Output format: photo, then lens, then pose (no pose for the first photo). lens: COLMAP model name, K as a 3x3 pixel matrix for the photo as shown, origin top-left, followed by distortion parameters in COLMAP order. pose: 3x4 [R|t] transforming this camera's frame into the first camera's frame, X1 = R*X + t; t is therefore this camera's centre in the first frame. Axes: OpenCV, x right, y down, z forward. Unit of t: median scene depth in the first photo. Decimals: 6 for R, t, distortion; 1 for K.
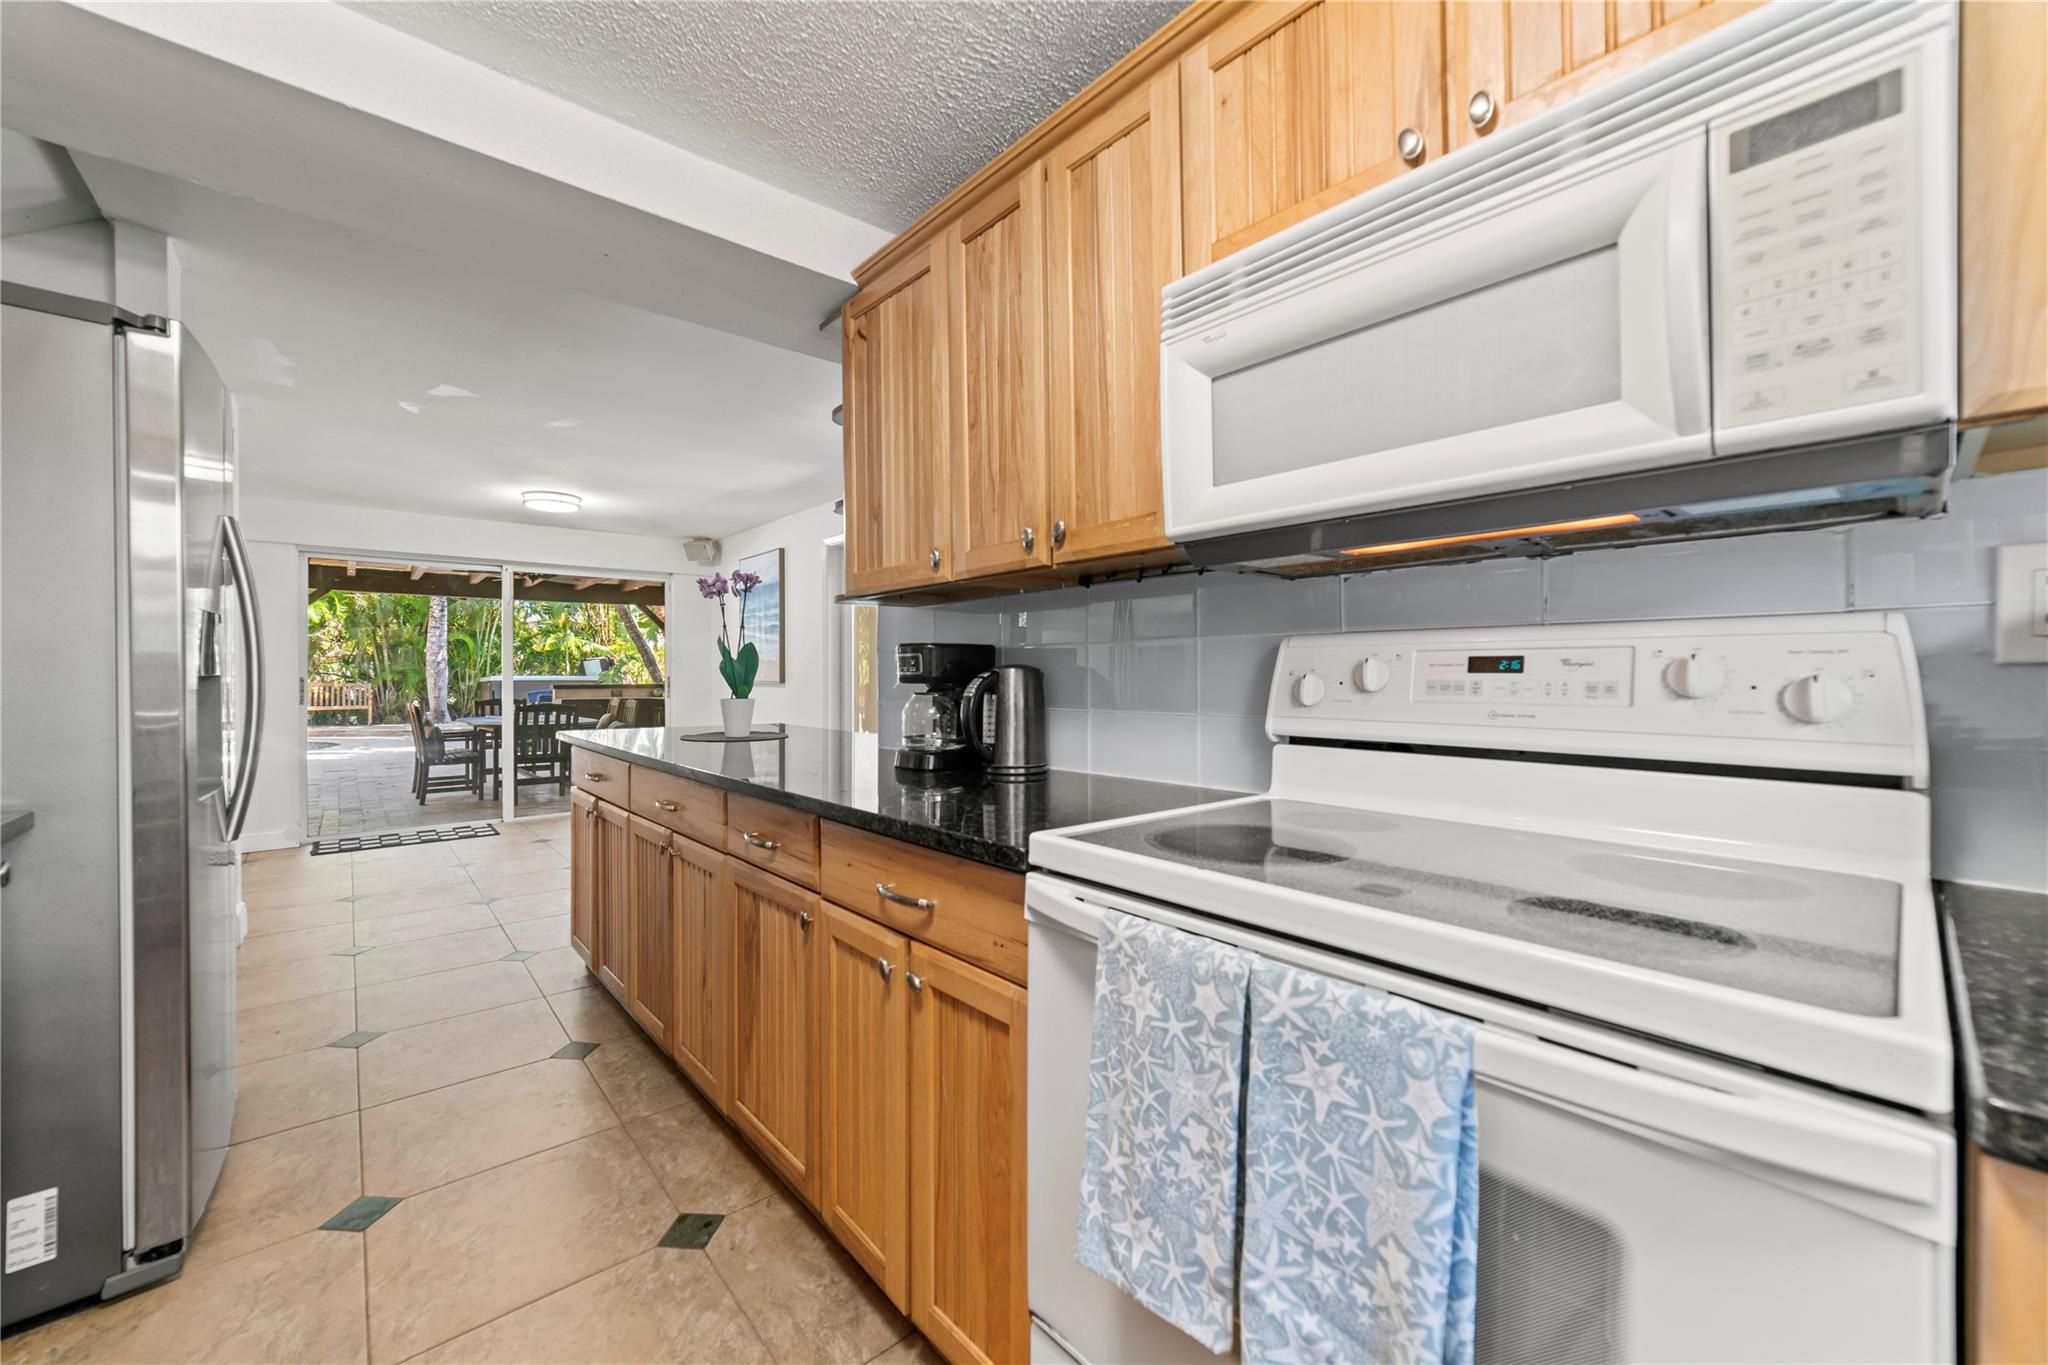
lens RADIAL K [[786.7, 0, 1013.6], [0, 786.7, 674.6], [0, 0, 1]] dist [-0.011698, 0.000040]
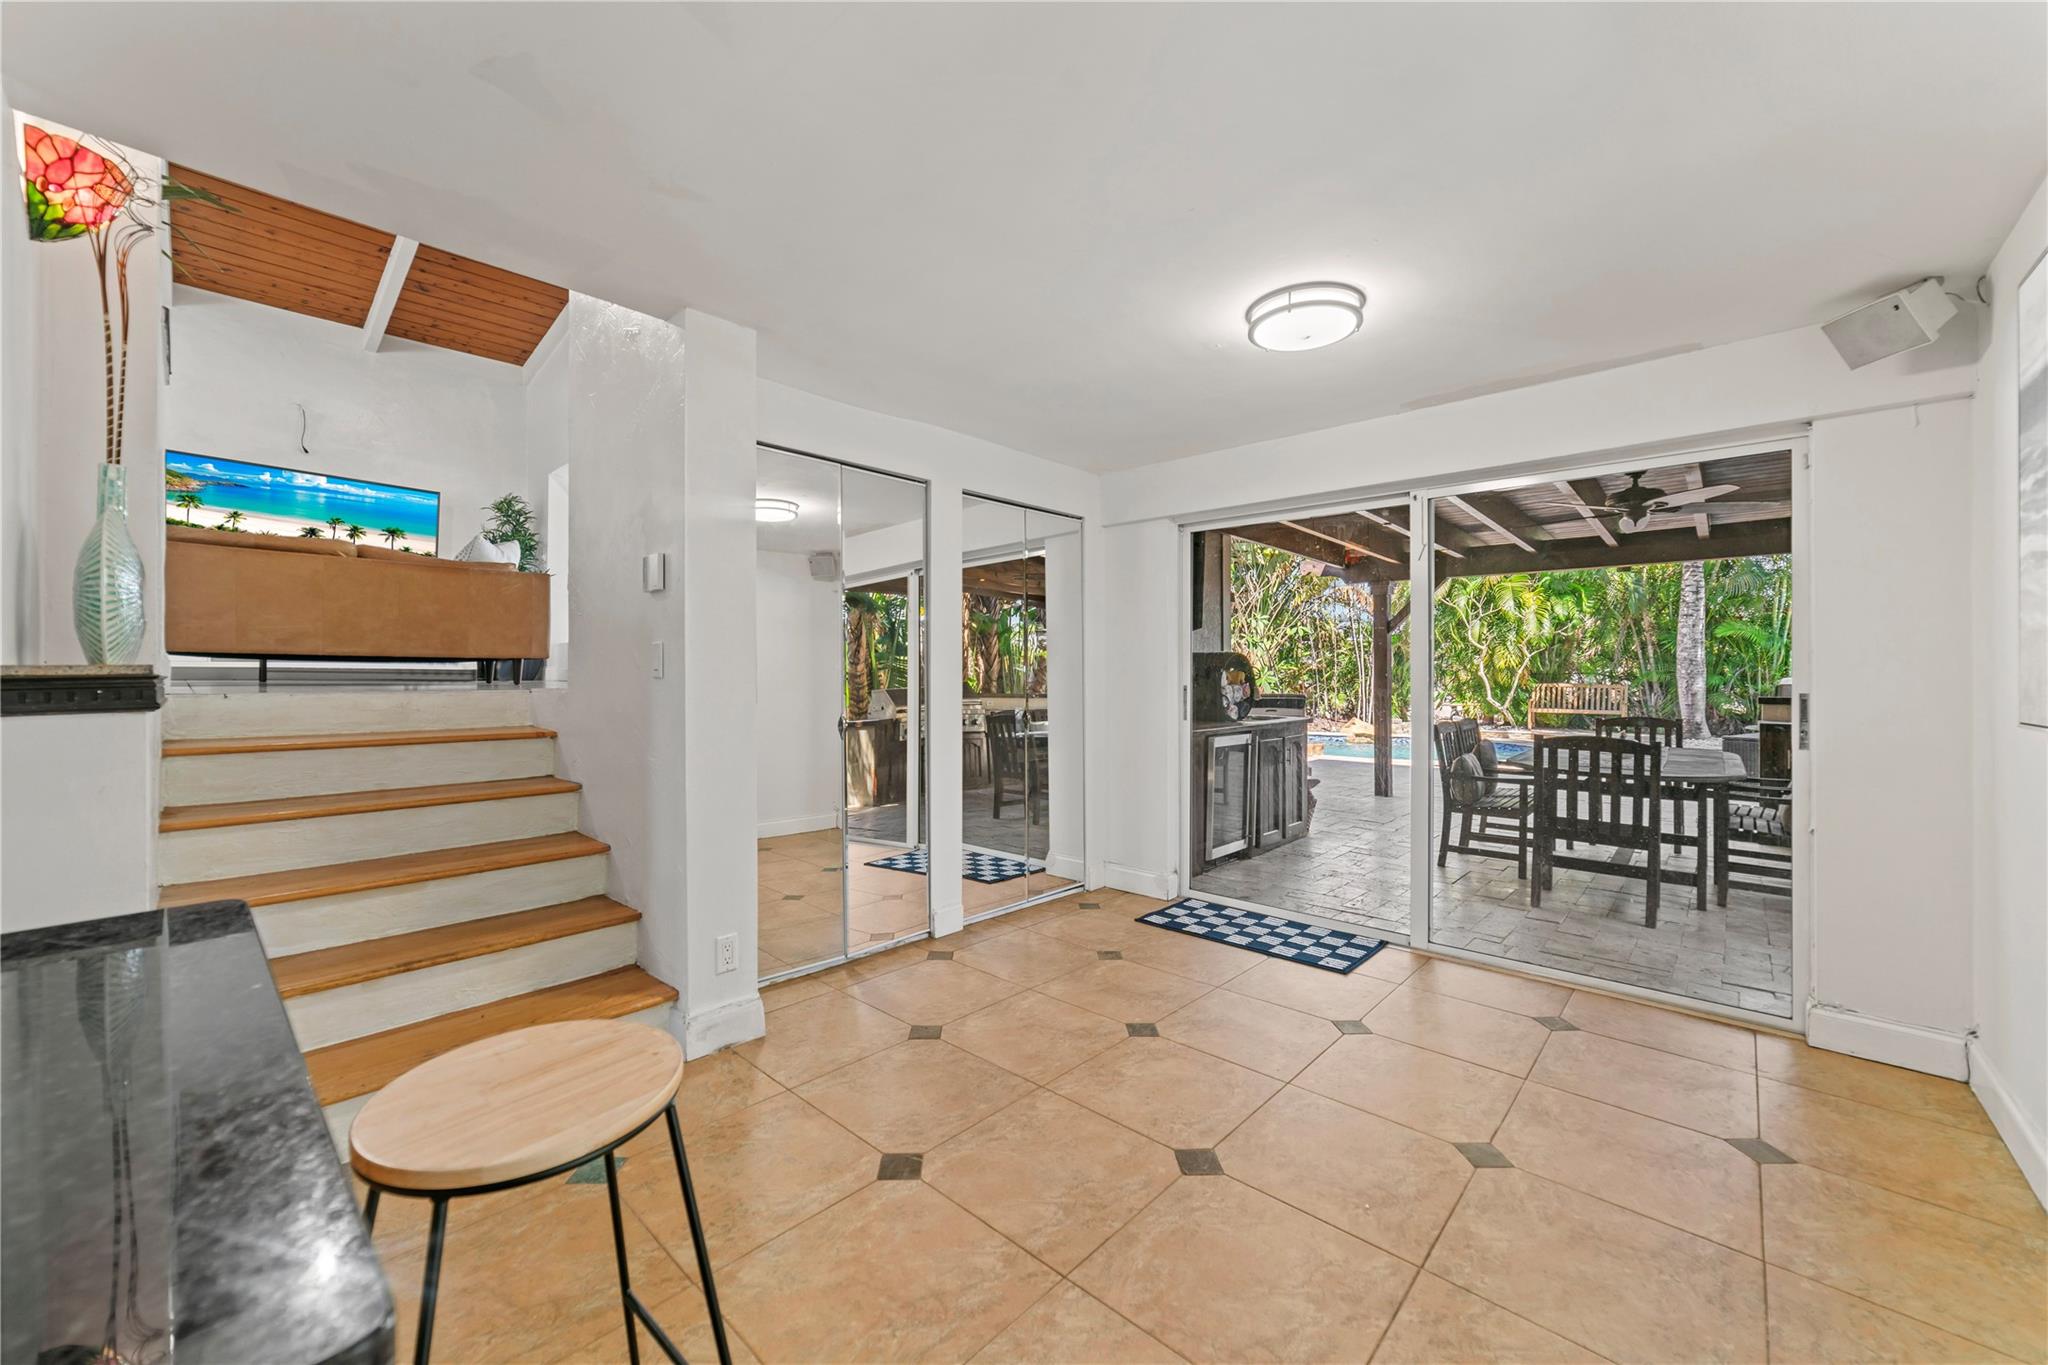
lens RADIAL K [[786.7, 0, 1013.6], [0, 786.7, 674.6], [0, 0, 1]] dist [-0.011698, 0.000040]
pose [[0.140872, -0.015401, -0.989908, -0.046831], [0.017169, 0.999767, -0.013111, -0.001124], [0.989879, -0.015149, 0.141103, 0.201181]]
